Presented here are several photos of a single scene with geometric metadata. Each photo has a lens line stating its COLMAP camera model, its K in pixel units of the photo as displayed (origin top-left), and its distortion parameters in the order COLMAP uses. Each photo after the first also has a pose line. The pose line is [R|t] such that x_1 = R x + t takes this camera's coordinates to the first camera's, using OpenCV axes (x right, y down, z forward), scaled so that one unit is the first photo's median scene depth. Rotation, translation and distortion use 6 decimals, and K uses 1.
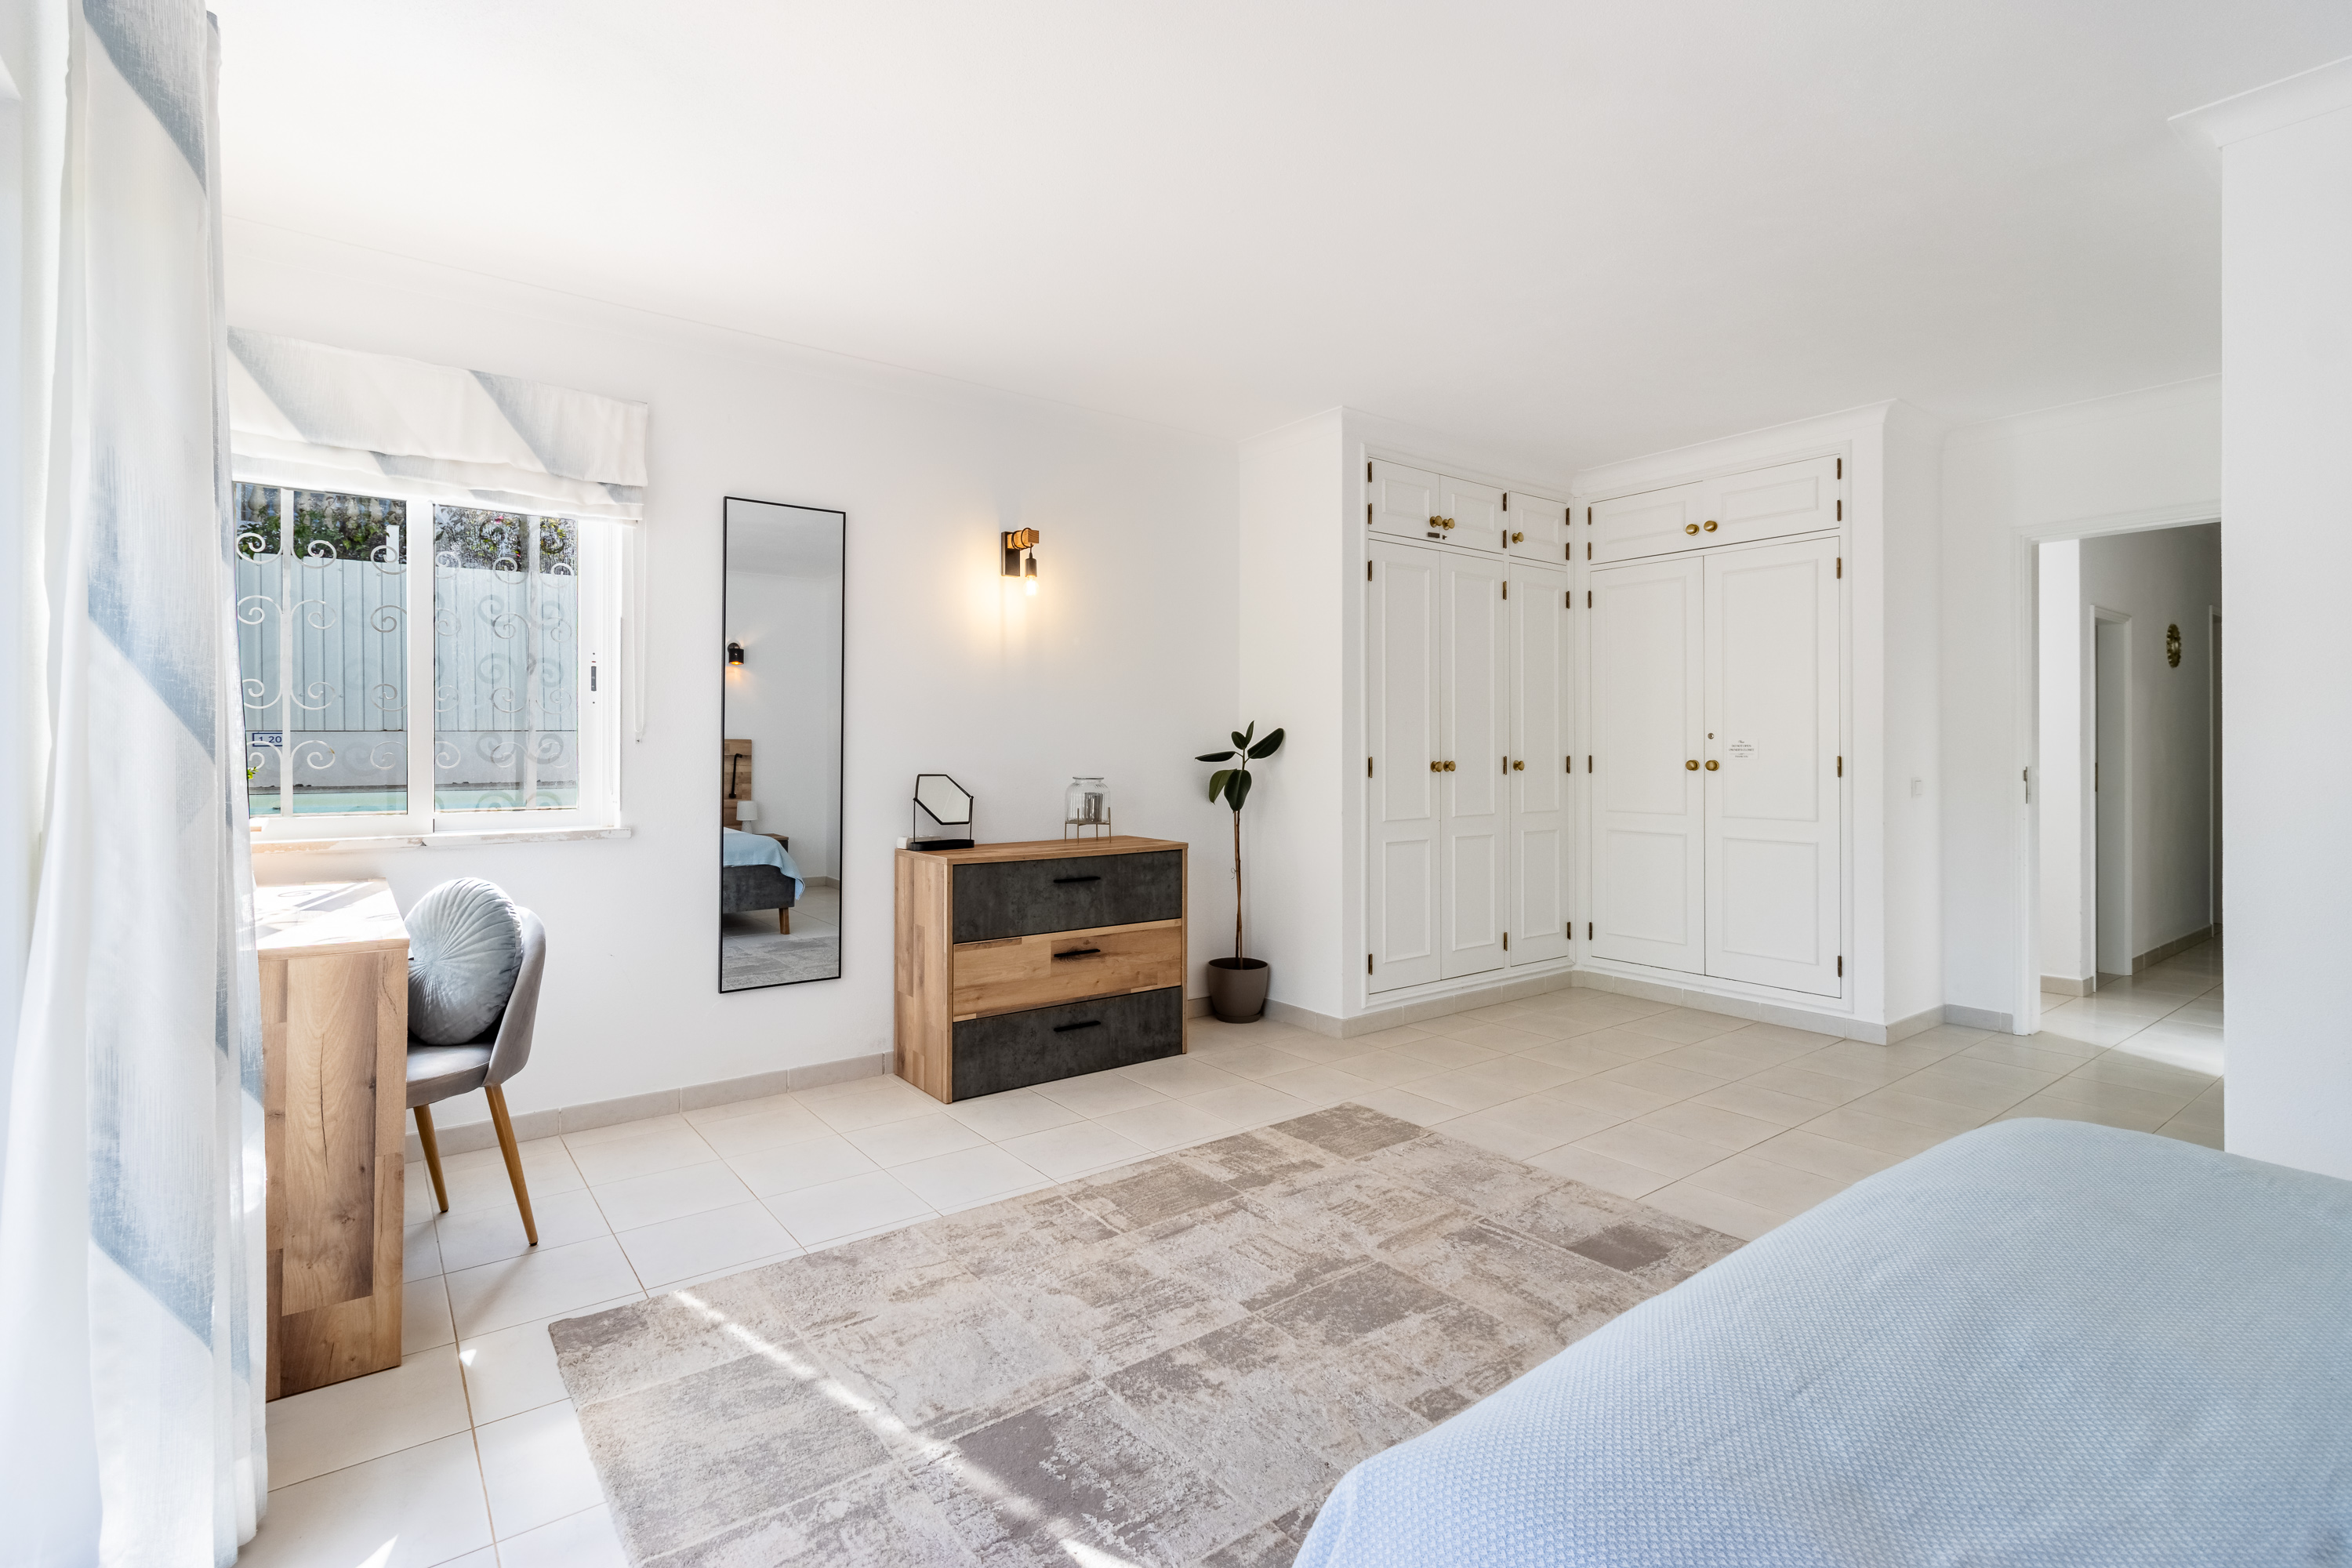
lens RADIAL K [[1084.0, 0, 1157.4], [0, 1084.0, 753.7], [0, 0, 1]] dist [0.002303, -0.000094]
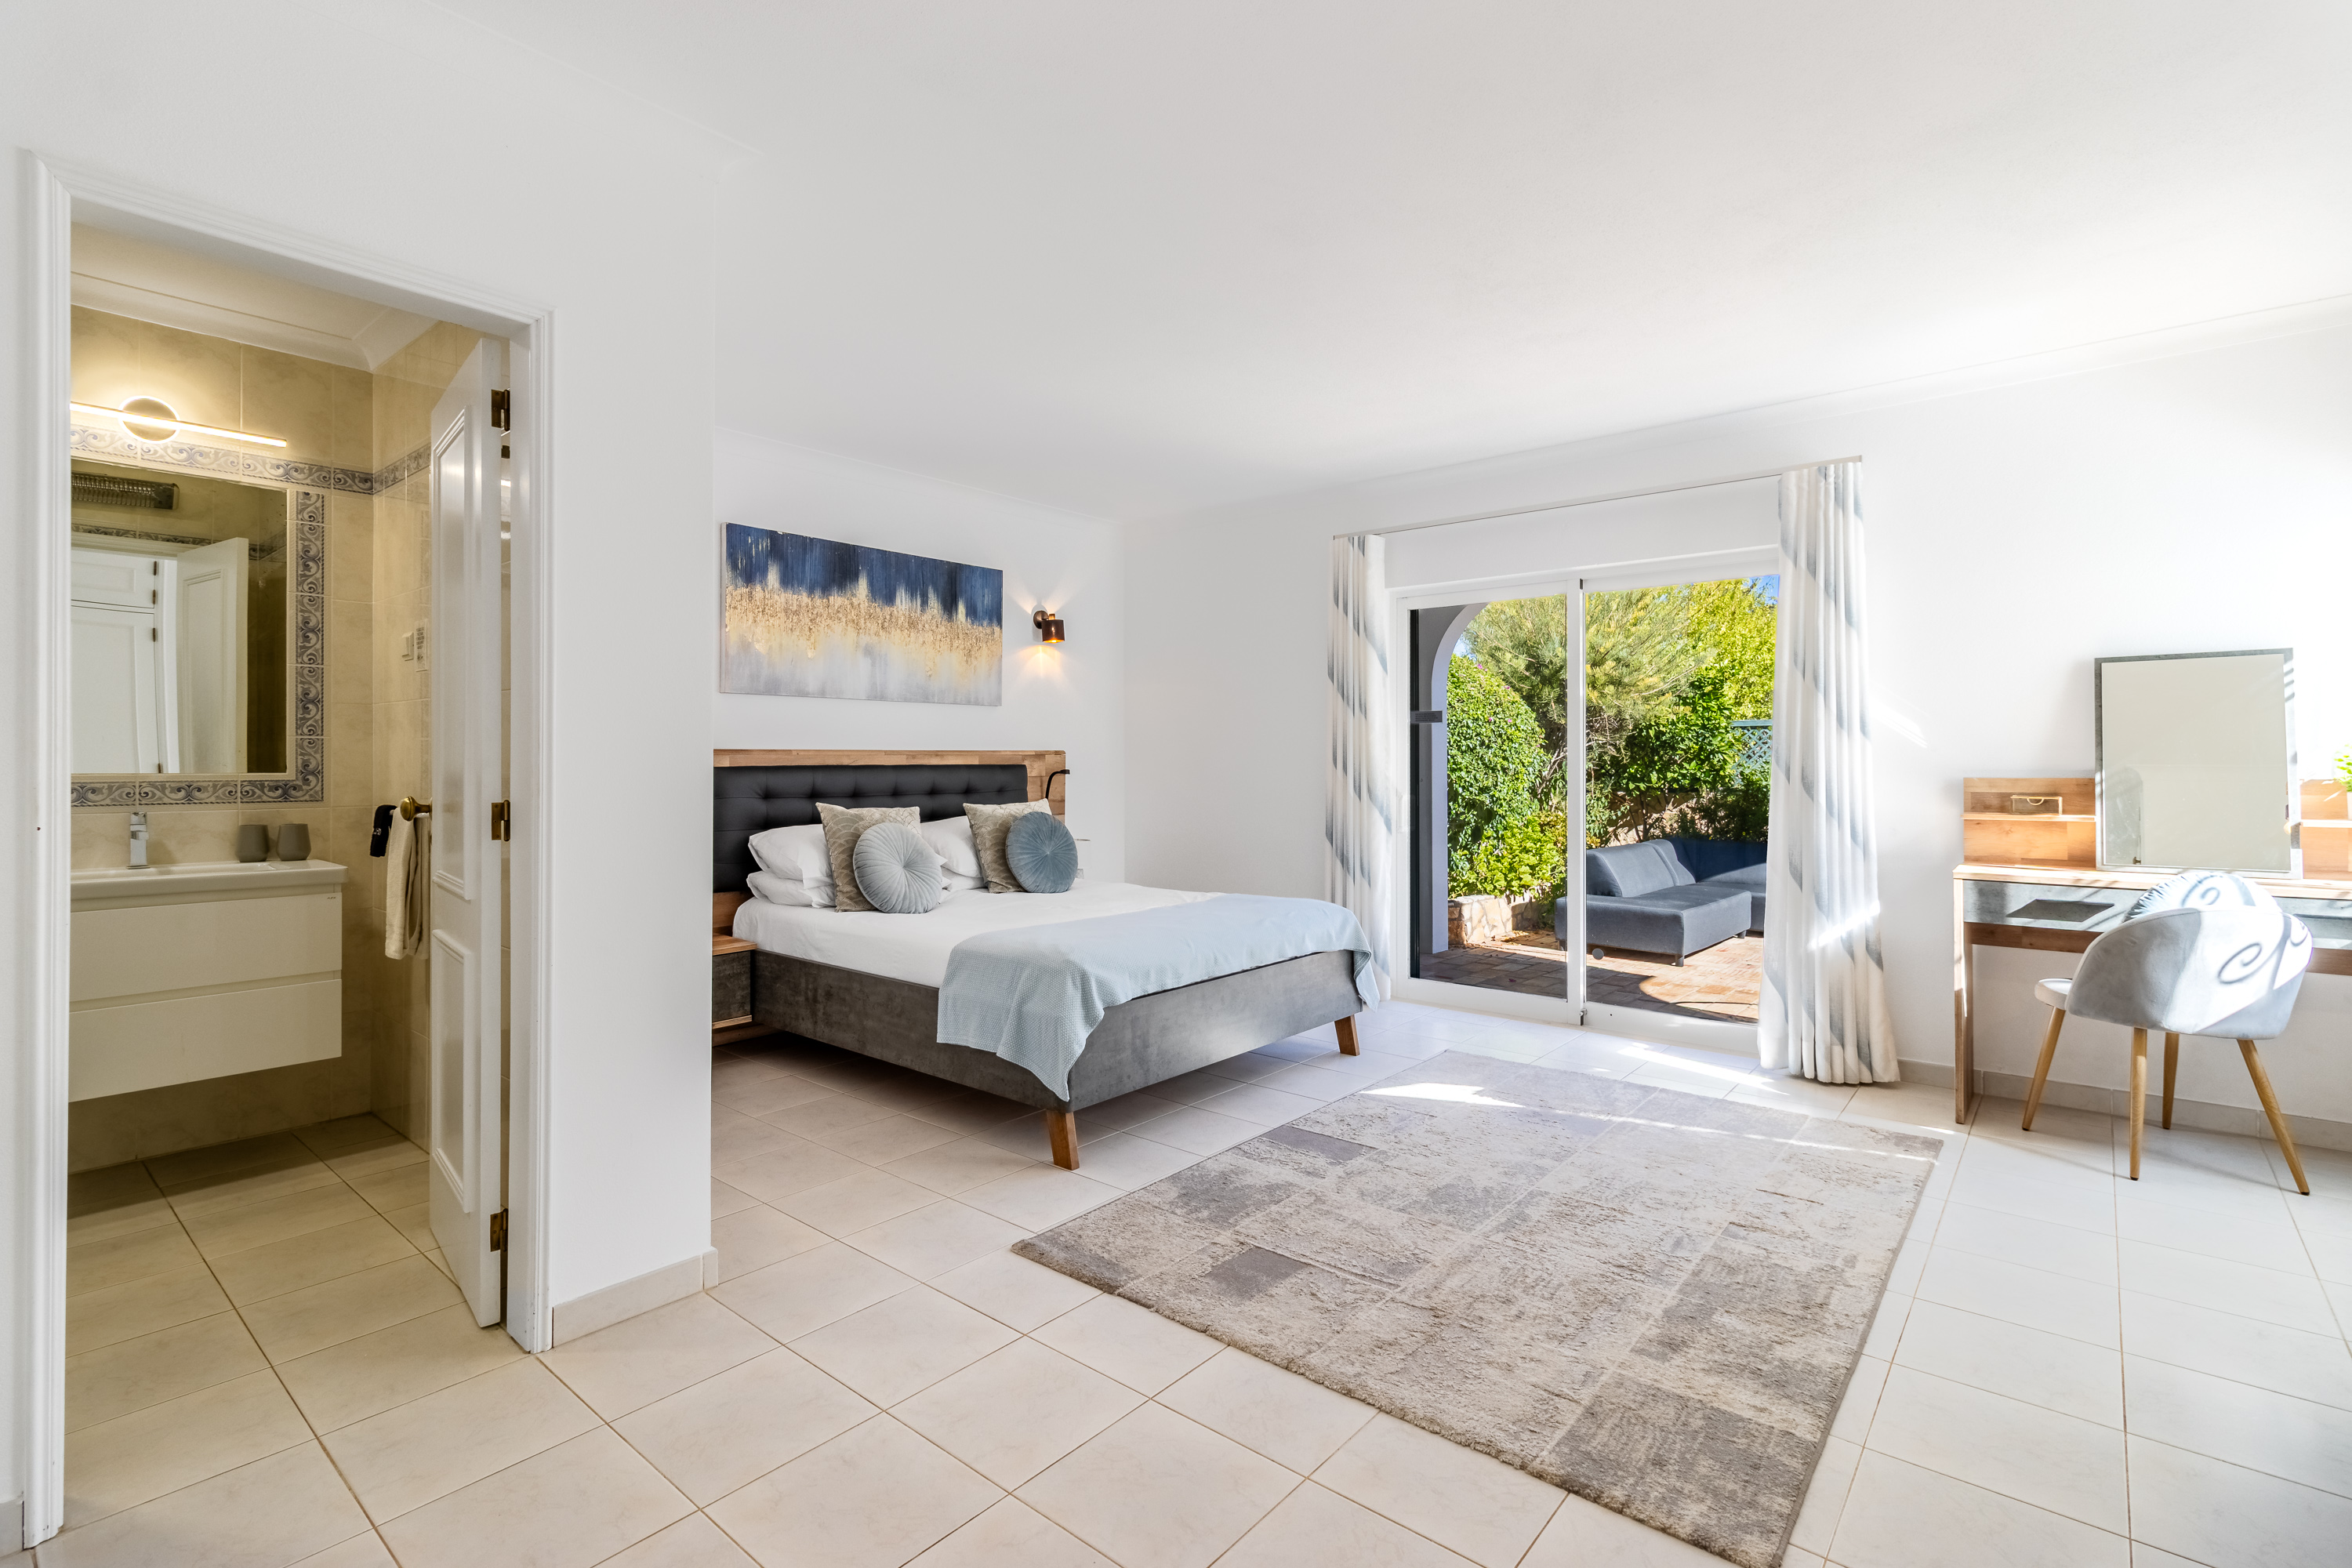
lens RADIAL K [[1084.0, 0, 1166.5], [0, 1084.0, 765.6], [0, 0, 1]] dist [0.002303, -0.000094]
pose [[-0.974466, 0.003479, -0.224510, 0.606415], [0.002053, 0.999976, 0.006585, -0.006175], [0.224527, 0.005955, -0.974450, 1.619333]]
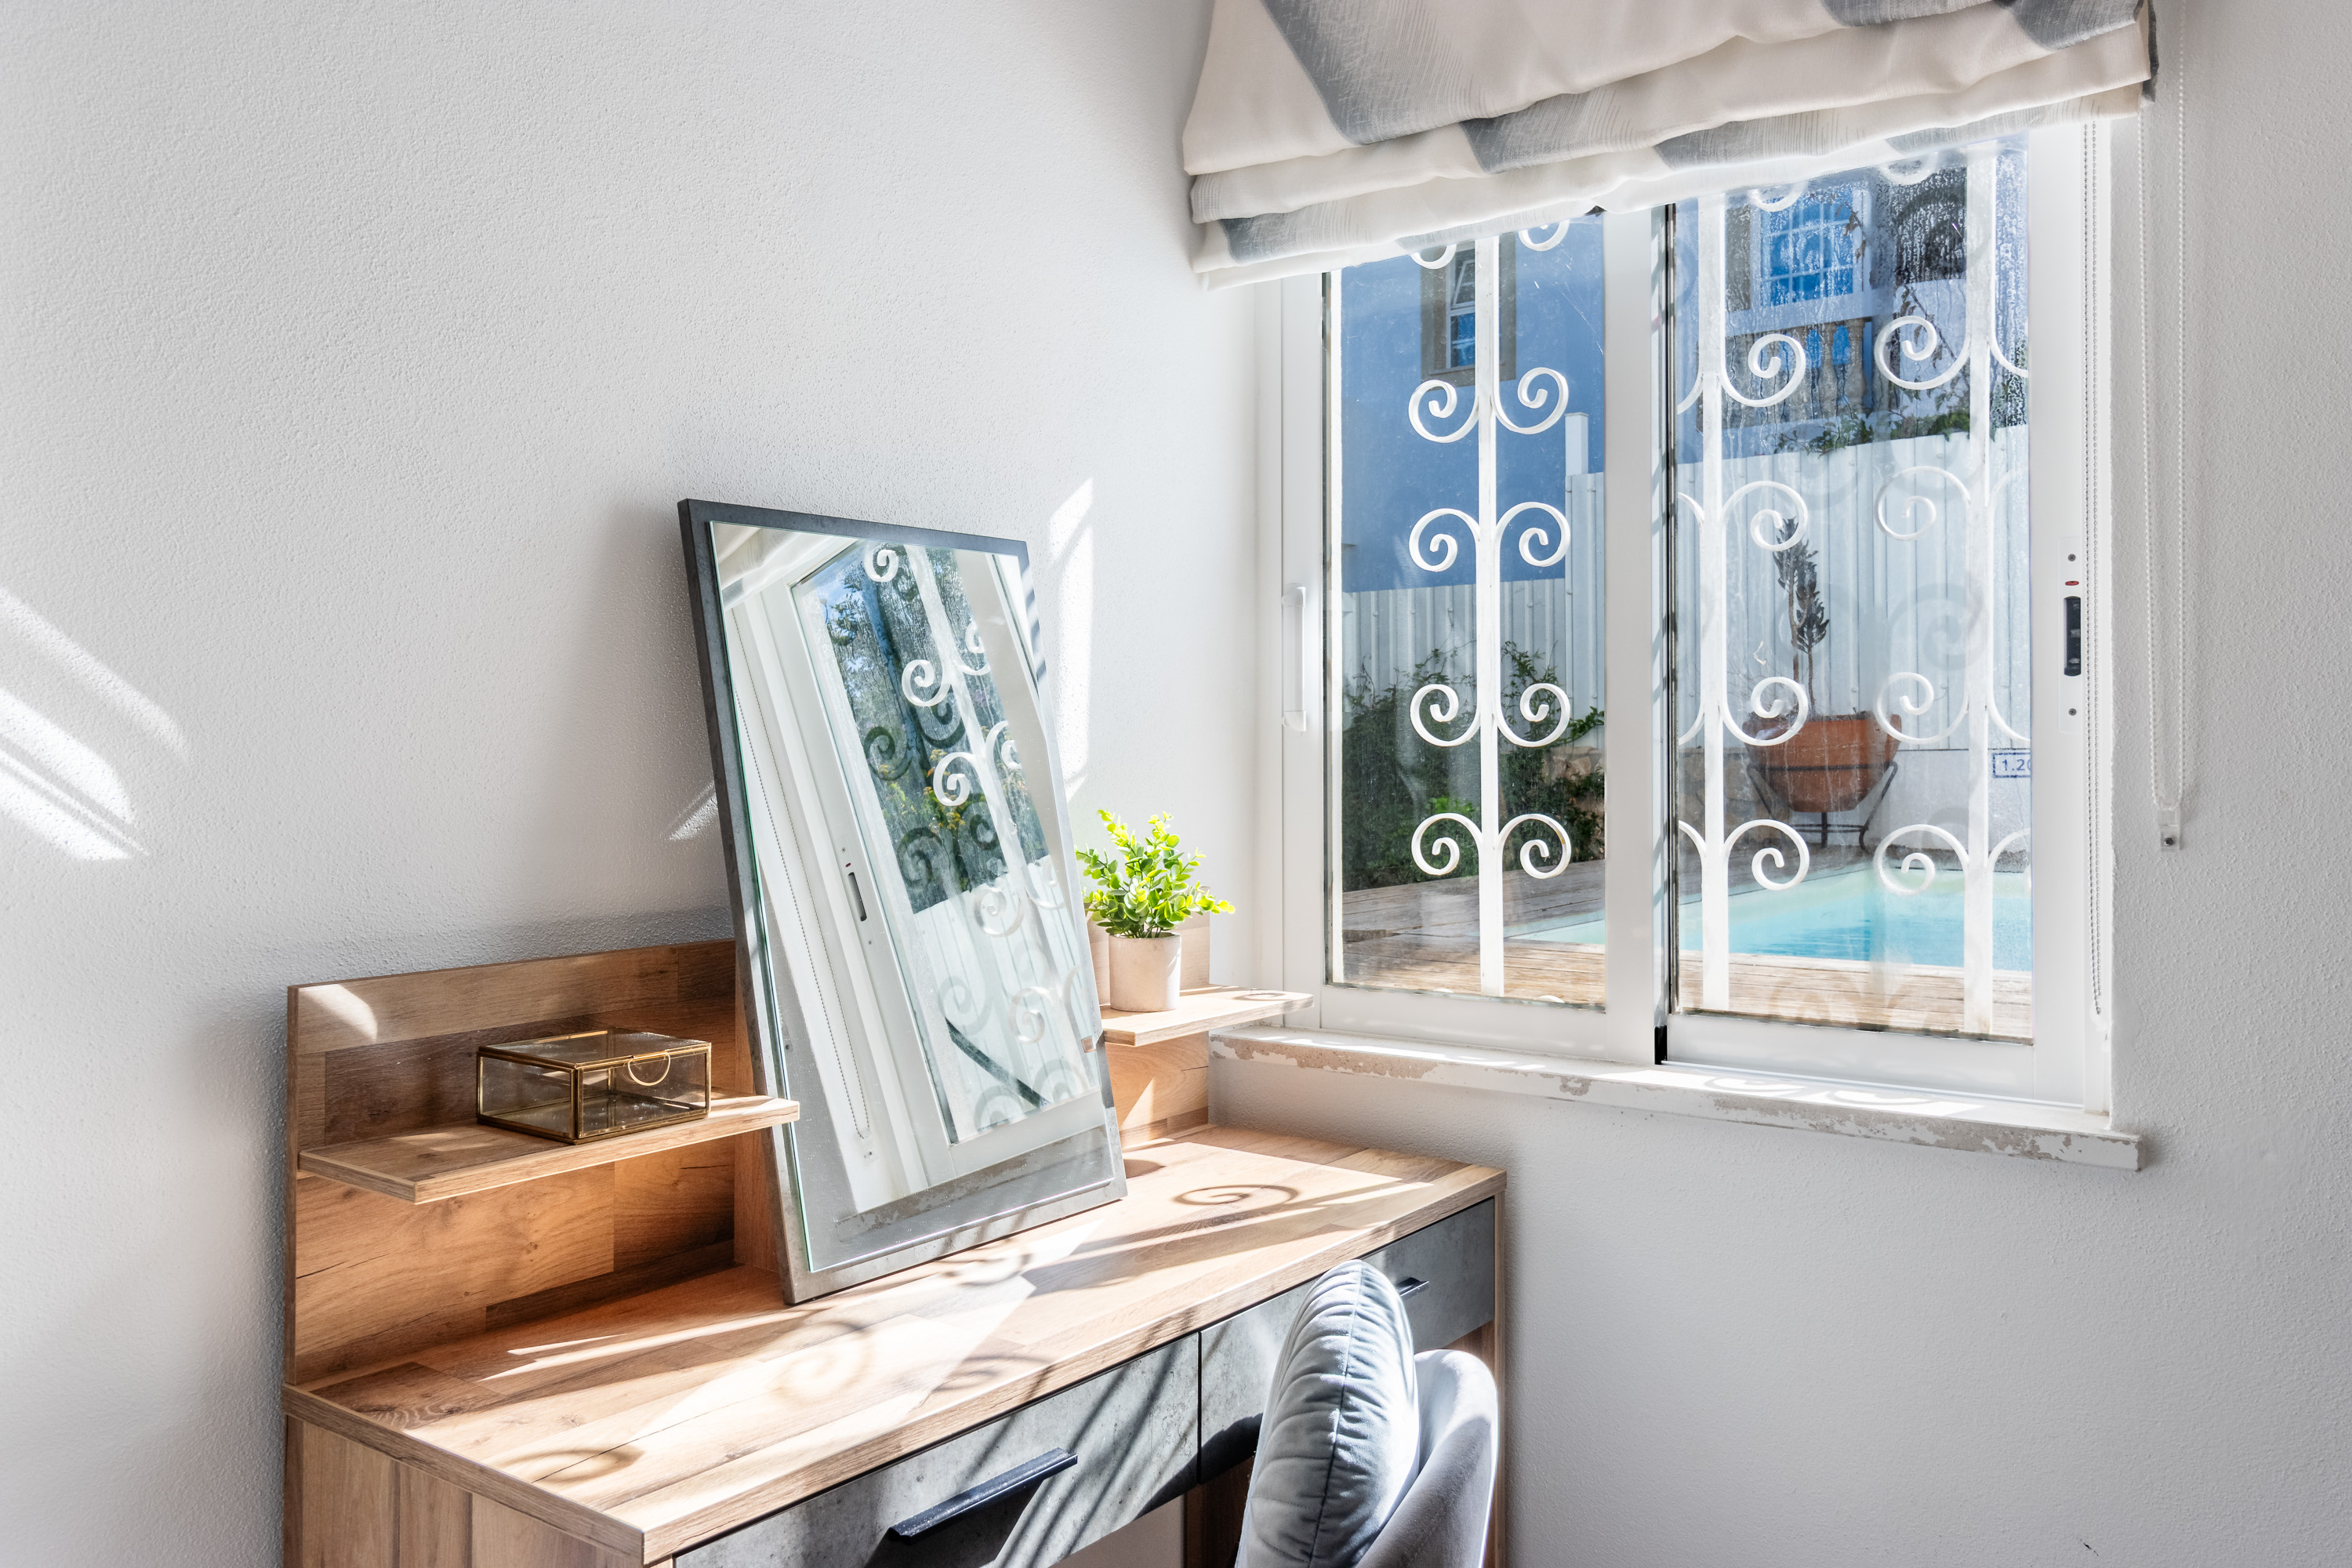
lens RADIAL K [[1852.9, 0, 1170.1], [0, 1852.9, 726.1], [0, 0, 1]] dist [0.011820, -0.001057]
pose [[0.281324, -0.014355, -0.959505, -0.083936], [-0.002813, 0.999871, -0.015784, -0.038481], [0.959609, 0.007139, 0.281248, 0.677072]]
